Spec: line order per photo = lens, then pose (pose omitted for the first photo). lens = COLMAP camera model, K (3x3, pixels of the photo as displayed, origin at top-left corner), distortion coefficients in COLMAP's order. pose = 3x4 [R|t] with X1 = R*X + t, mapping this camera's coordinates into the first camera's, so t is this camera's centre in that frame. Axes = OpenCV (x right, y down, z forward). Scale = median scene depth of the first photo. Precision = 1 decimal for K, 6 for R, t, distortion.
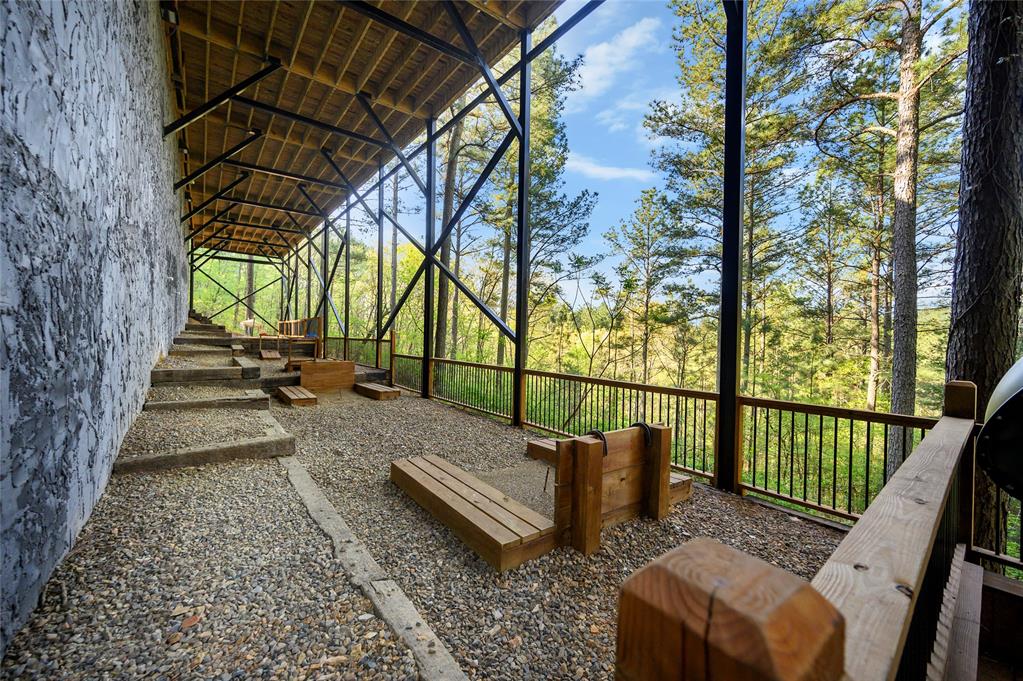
lens RADIAL K [[400.9, 0, 510.2], [0, 400.9, 339.9], [0, 0, 1]] dist [-0.000867, 0.000230]
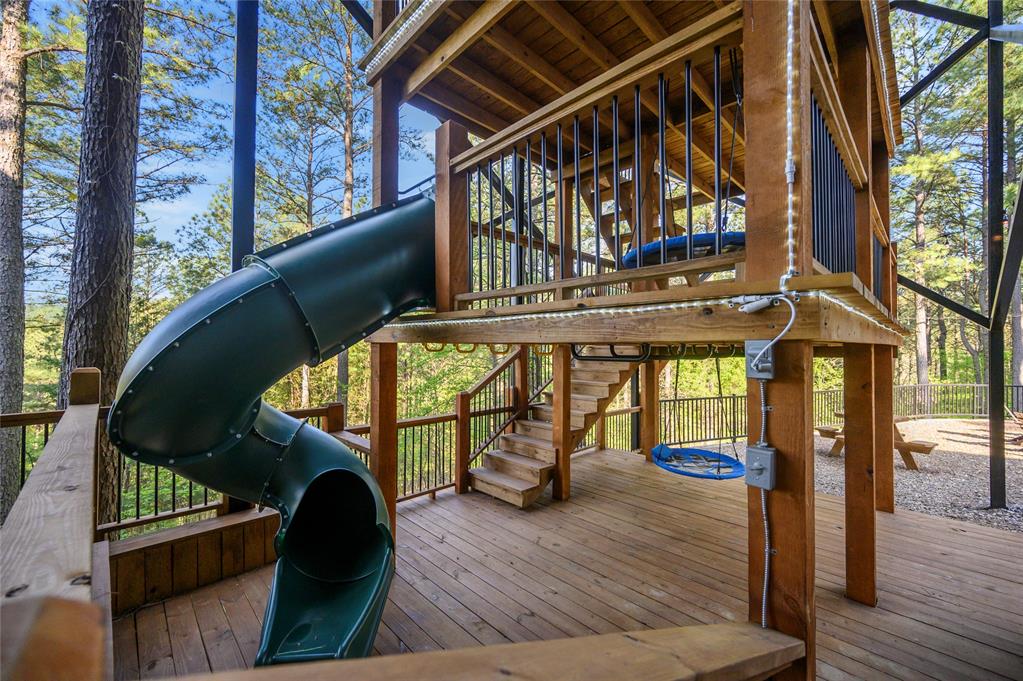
lens RADIAL K [[400.9, 0, 510.2], [0, 400.9, 339.9], [0, 0, 1]] dist [-0.000867, 0.000230]
pose [[-0.107494, -0.005891, 0.994188, 0.006397], [0.001015, 0.999981, 0.006035, 0.021396], [-0.994205, 0.001657, -0.107486, 0.036556]]
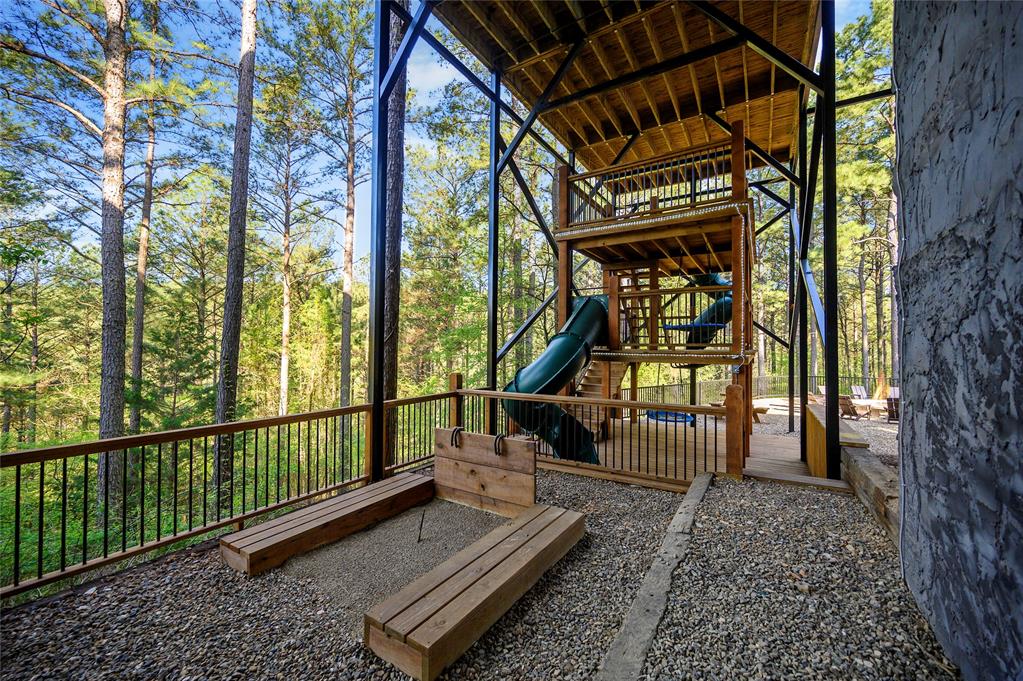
lens RADIAL K [[400.9, 0, 510.2], [0, 400.9, 339.9], [0, 0, 1]] dist [-0.000867, 0.000230]
pose [[-0.342008, -0.011124, 0.939631, -0.748270], [-0.008426, 0.999926, 0.008771, -0.067963], [-0.939659, -0.004918, -0.342076, 1.031394]]
